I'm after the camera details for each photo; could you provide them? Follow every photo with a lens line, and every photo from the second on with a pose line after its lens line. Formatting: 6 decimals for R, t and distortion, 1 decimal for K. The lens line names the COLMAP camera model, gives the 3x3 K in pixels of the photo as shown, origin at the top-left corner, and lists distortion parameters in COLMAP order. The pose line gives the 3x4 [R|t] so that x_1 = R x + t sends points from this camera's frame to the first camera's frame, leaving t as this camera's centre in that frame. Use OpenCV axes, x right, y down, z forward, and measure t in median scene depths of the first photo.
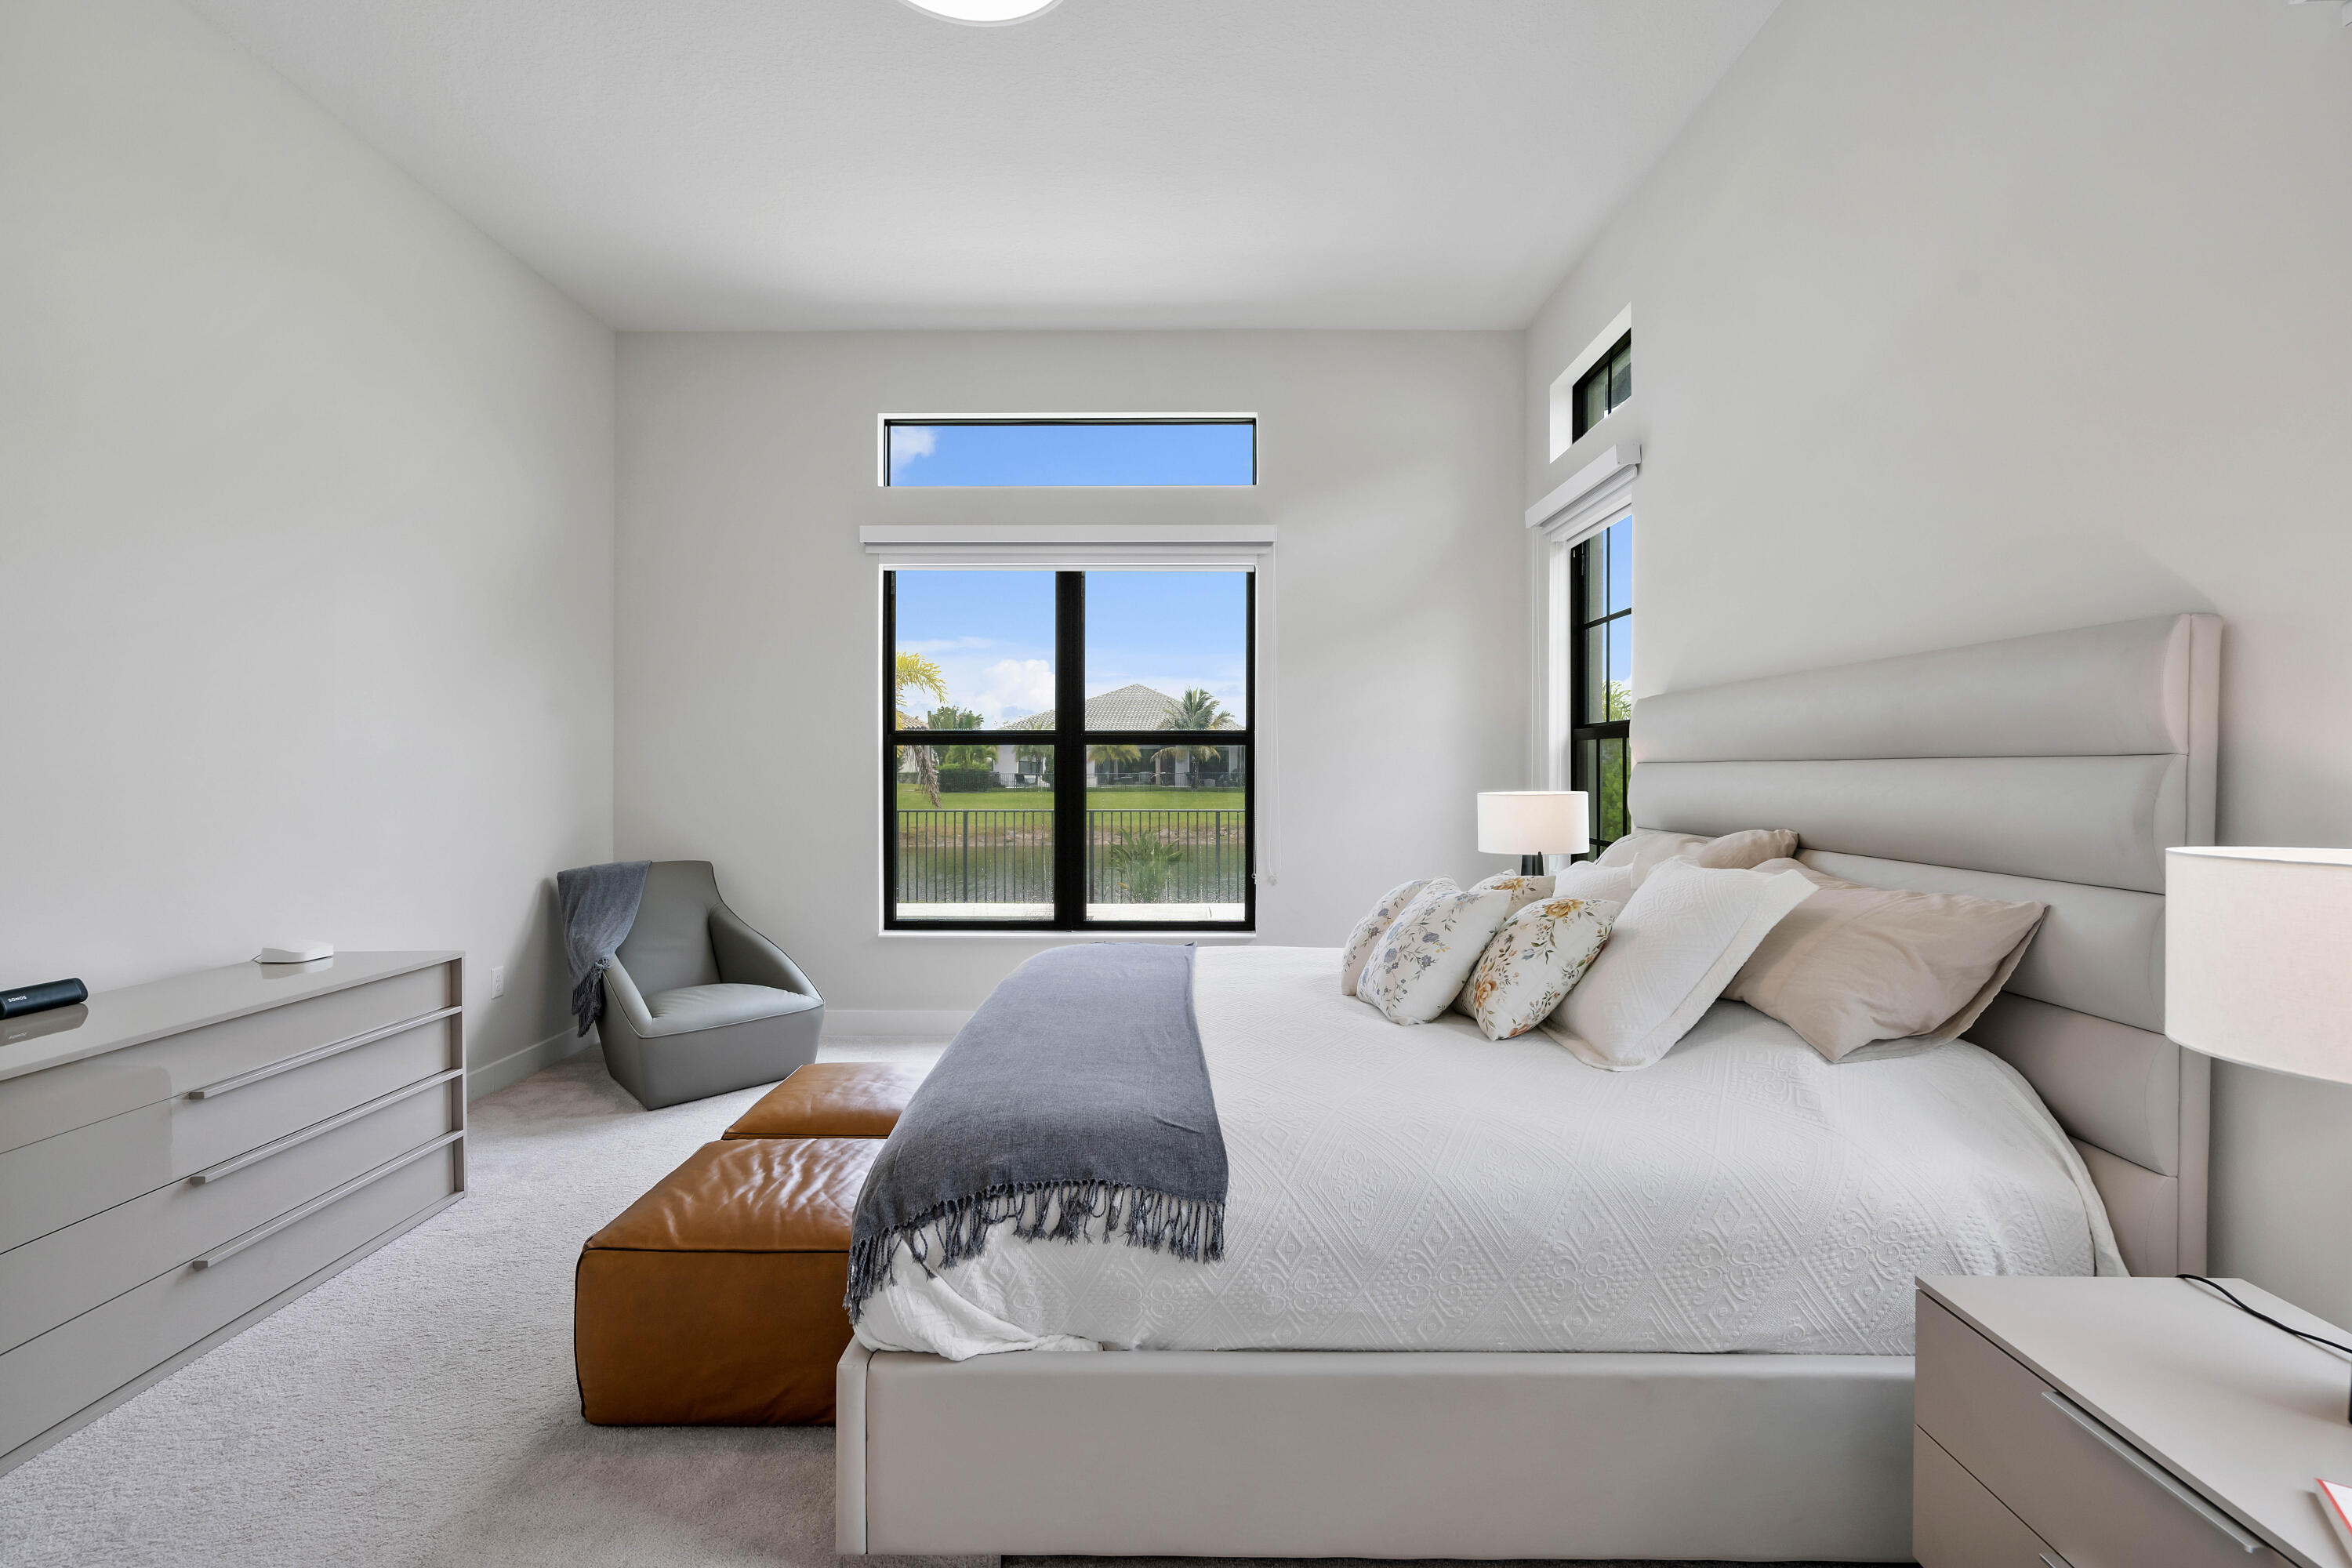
lens RADIAL K [[1077.5, 0, 1174.4], [0, 1077.5, 772.9], [0, 0, 1]] dist [-0.000388, 0.001233]
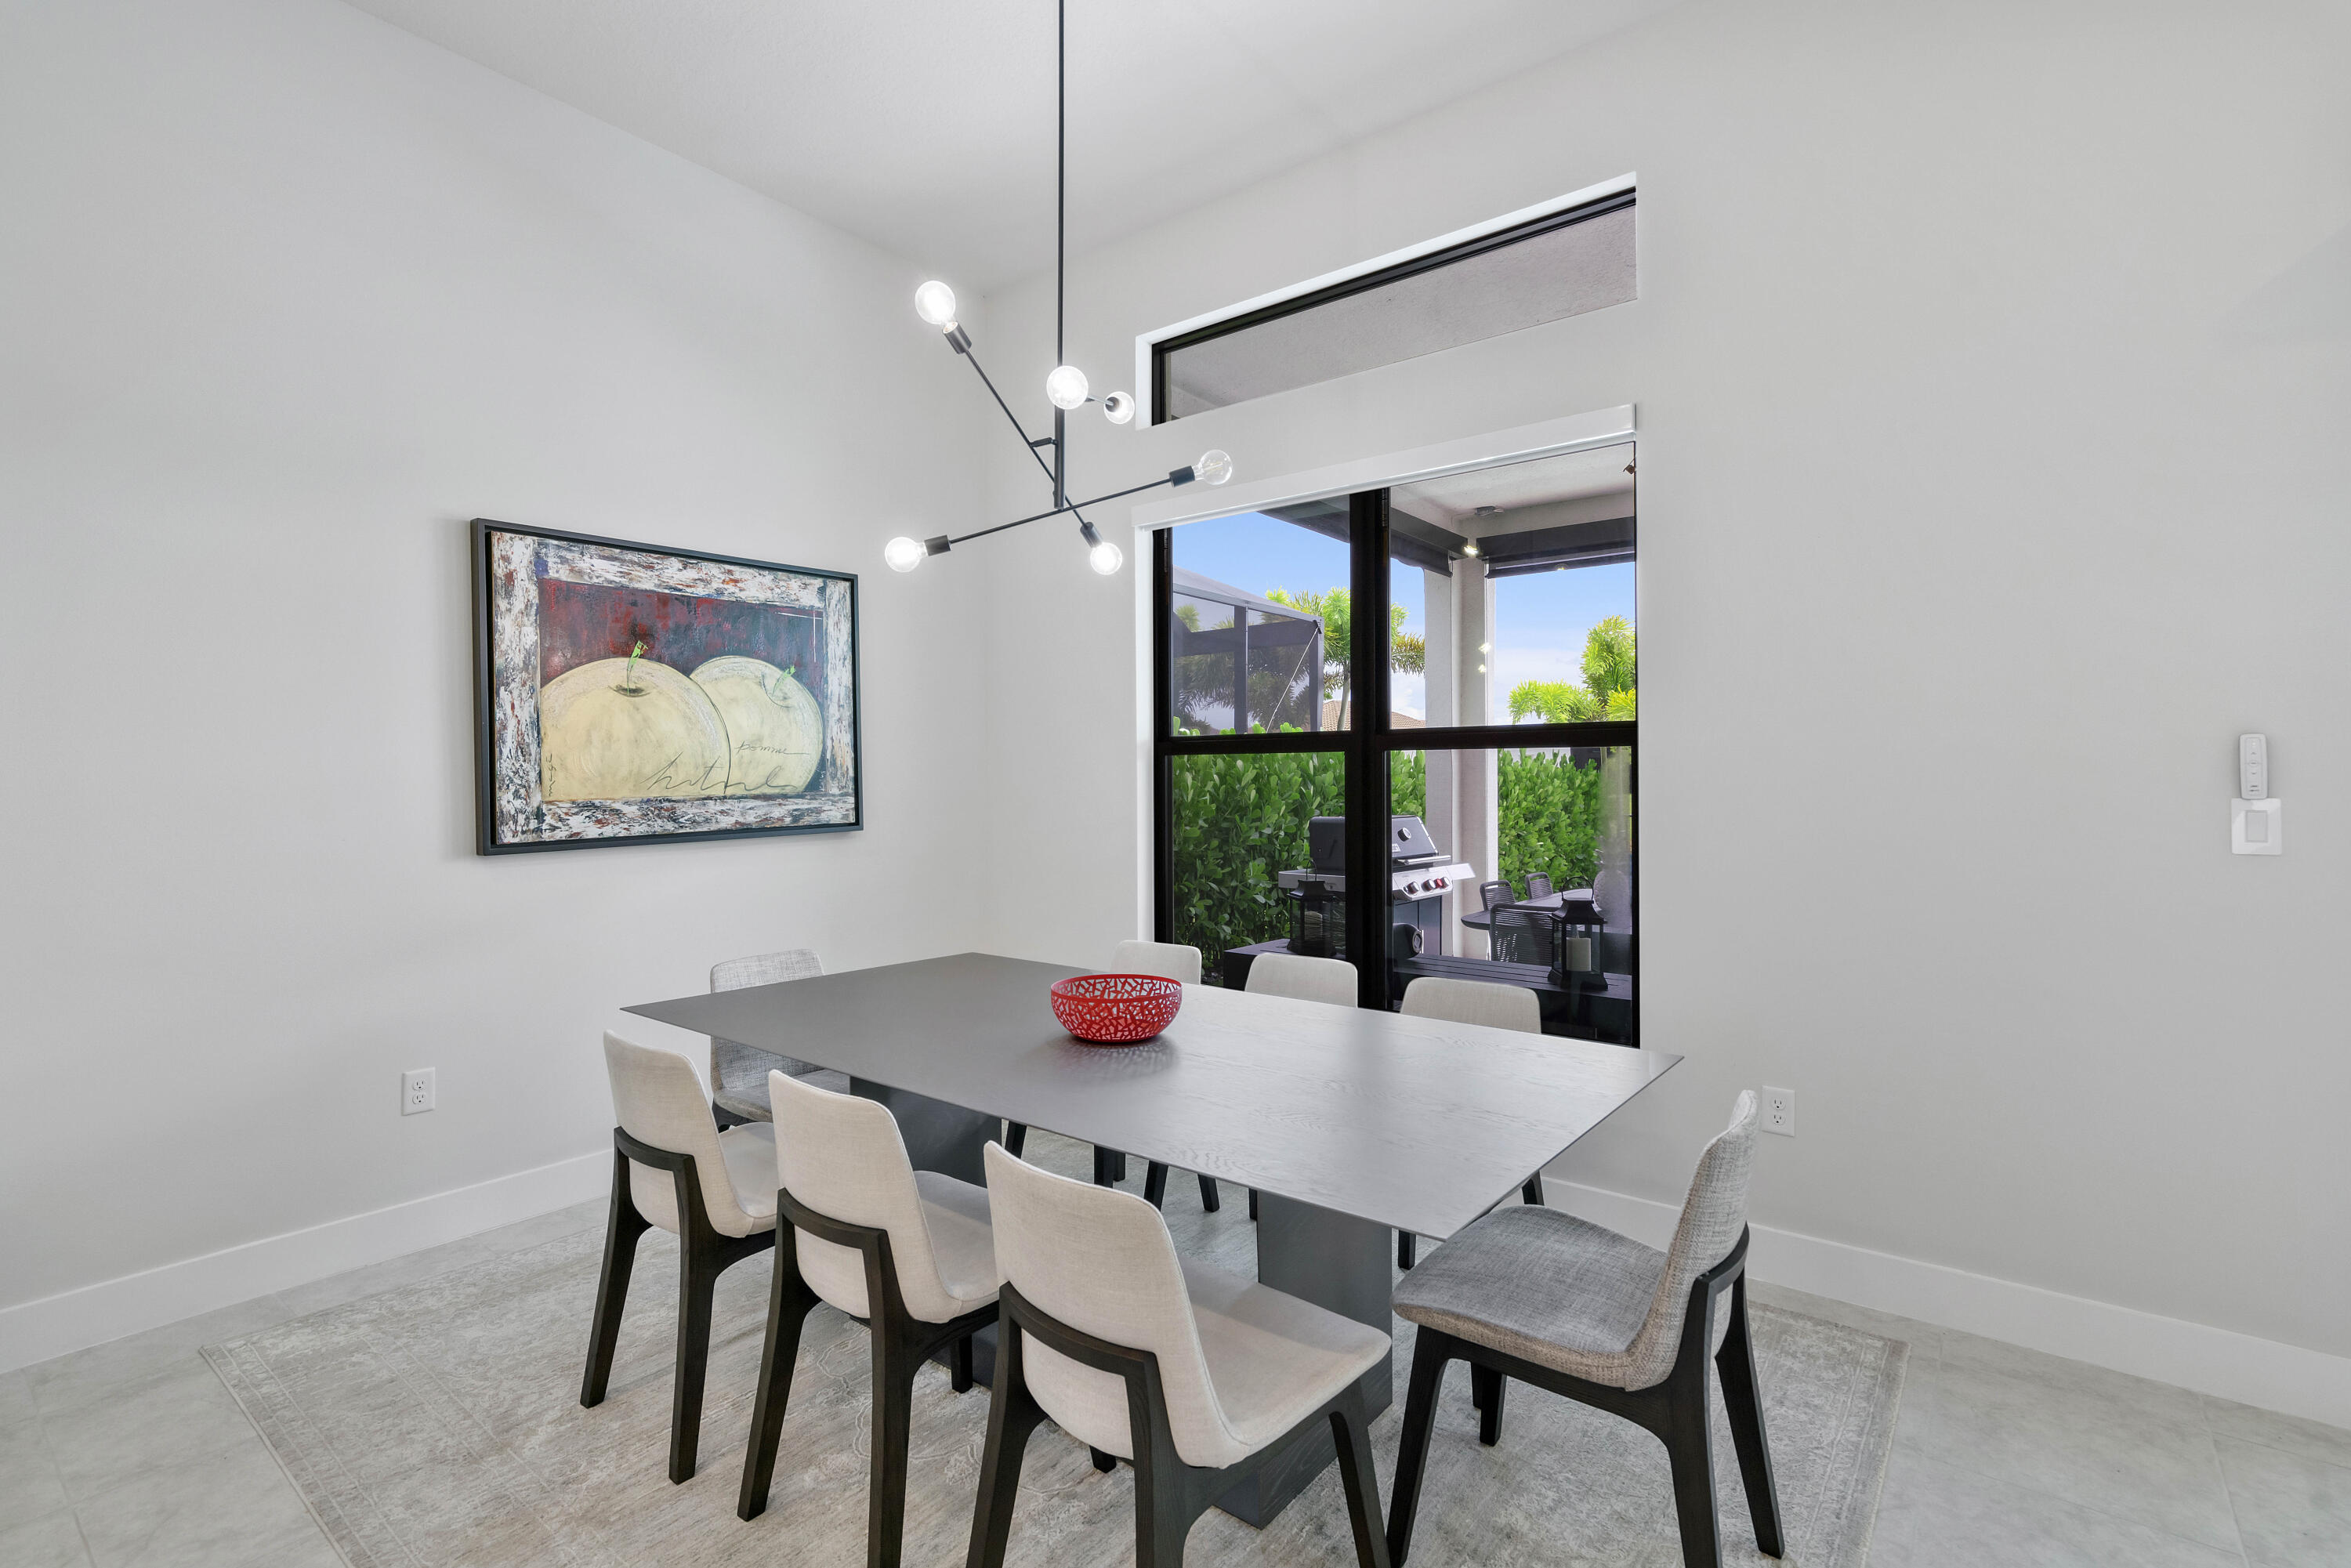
lens RADIAL K [[1077.0, 0, 1171.0], [0, 1077.0, 781.2], [0, 0, 1]] dist [-0.000388, 0.001233]
pose [[0.794218, -0.007434, -0.607588, 0.219552], [0.000608, 0.999934, -0.011440, 0.001759], [0.607633, 0.008717, 0.794170, 0.375299]]
